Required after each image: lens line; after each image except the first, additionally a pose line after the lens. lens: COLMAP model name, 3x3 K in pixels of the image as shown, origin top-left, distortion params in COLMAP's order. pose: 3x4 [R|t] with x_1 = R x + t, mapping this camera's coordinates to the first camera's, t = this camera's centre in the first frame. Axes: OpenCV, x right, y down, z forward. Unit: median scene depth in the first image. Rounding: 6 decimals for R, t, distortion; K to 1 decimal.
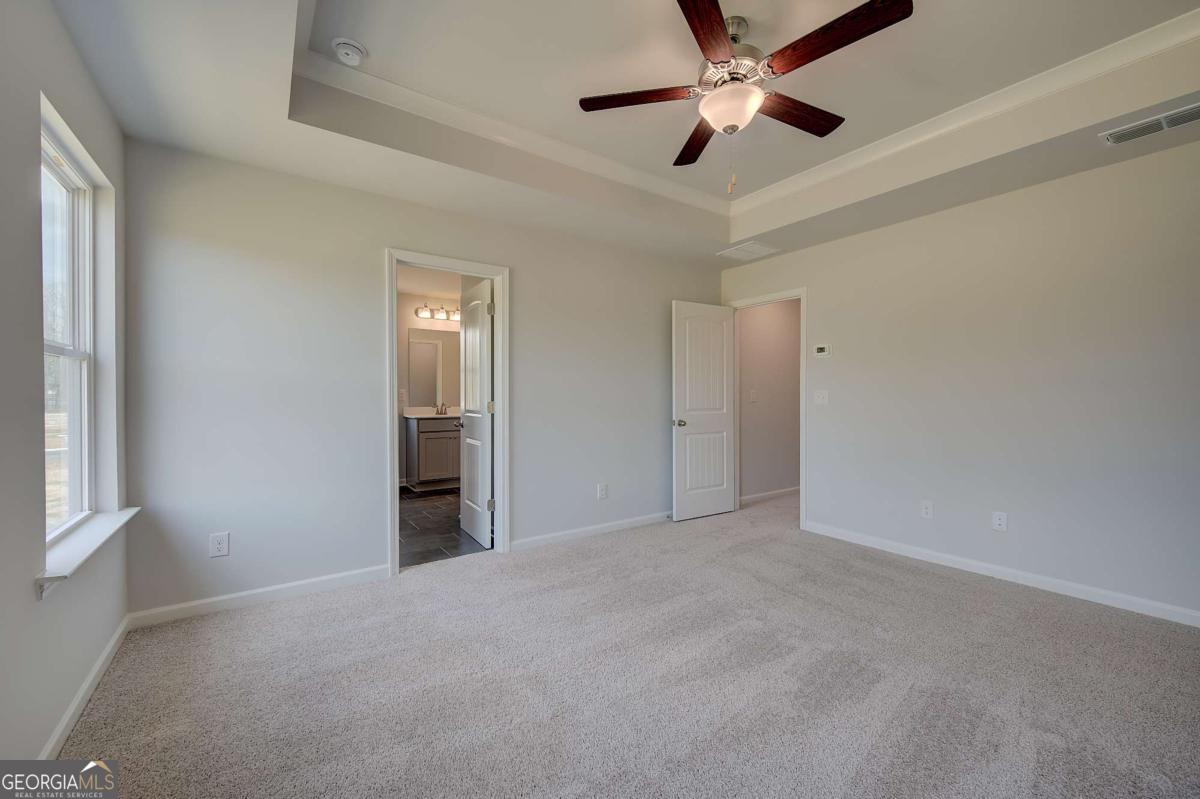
lens RADIAL K [[485.2, 0, 600.7], [0, 485.2, 394.7], [0, 0, 1]] dist [0.001261, 0.000114]
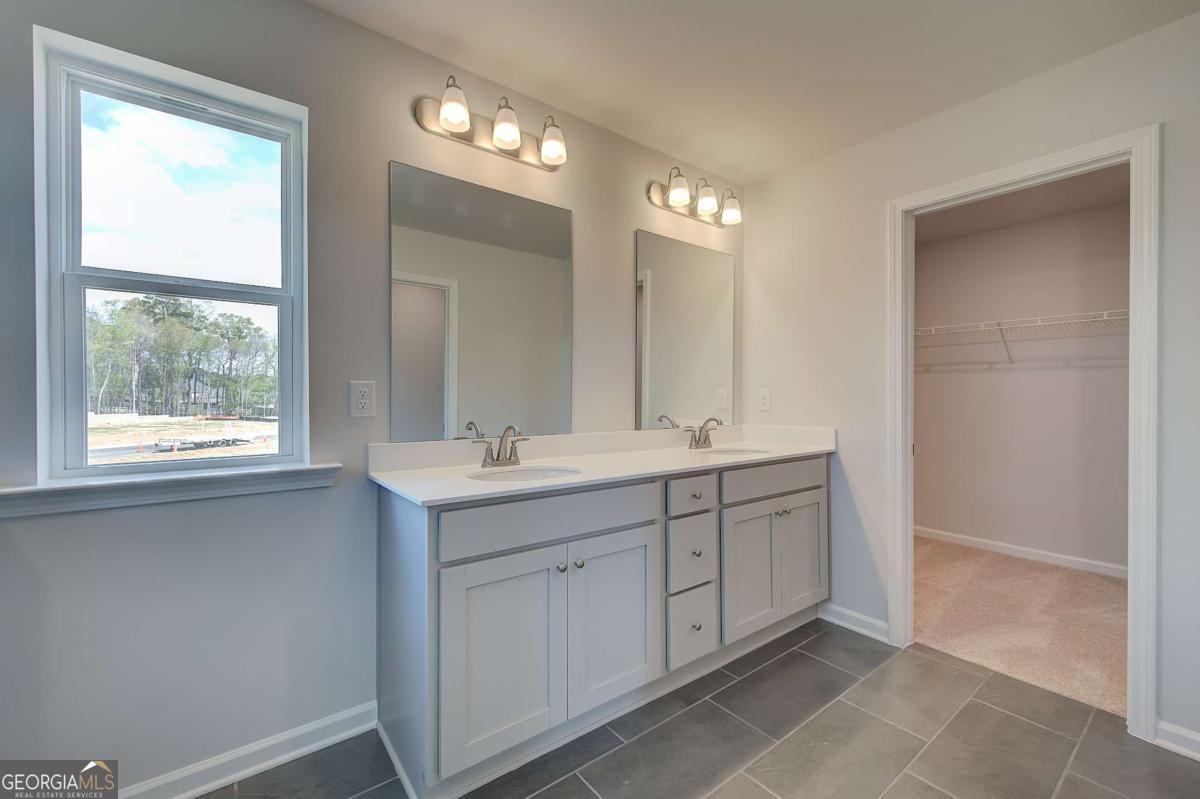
lens RADIAL K [[485.2, 0, 602.4], [0, 485.2, 398.3], [0, 0, 1]] dist [0.001261, 0.000114]
pose [[0.999184, -0.004704, 0.040118, -0.303733], [0.004638, 0.999988, 0.001734, -0.001885], [-0.040126, -0.001546, 0.999193, 0.760786]]
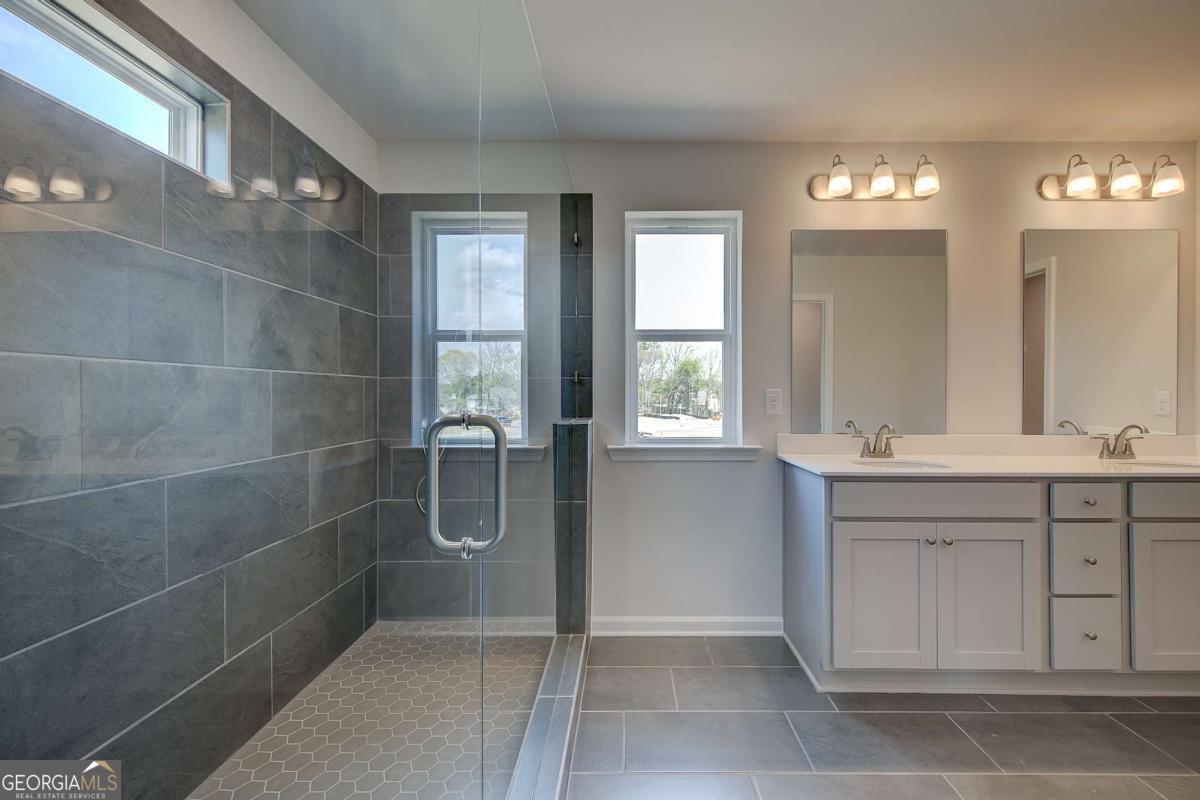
lens RADIAL K [[529.1, 0, 650.0], [0, 529.1, 394.1], [0, 0, 1]] dist [0.009487, -0.001099]
pose [[0.846448, -0.005633, -0.532442, -0.284853], [0.001235, 0.999962, -0.008615, -0.004337], [0.532471, 0.006634, 0.846422, 0.623058]]
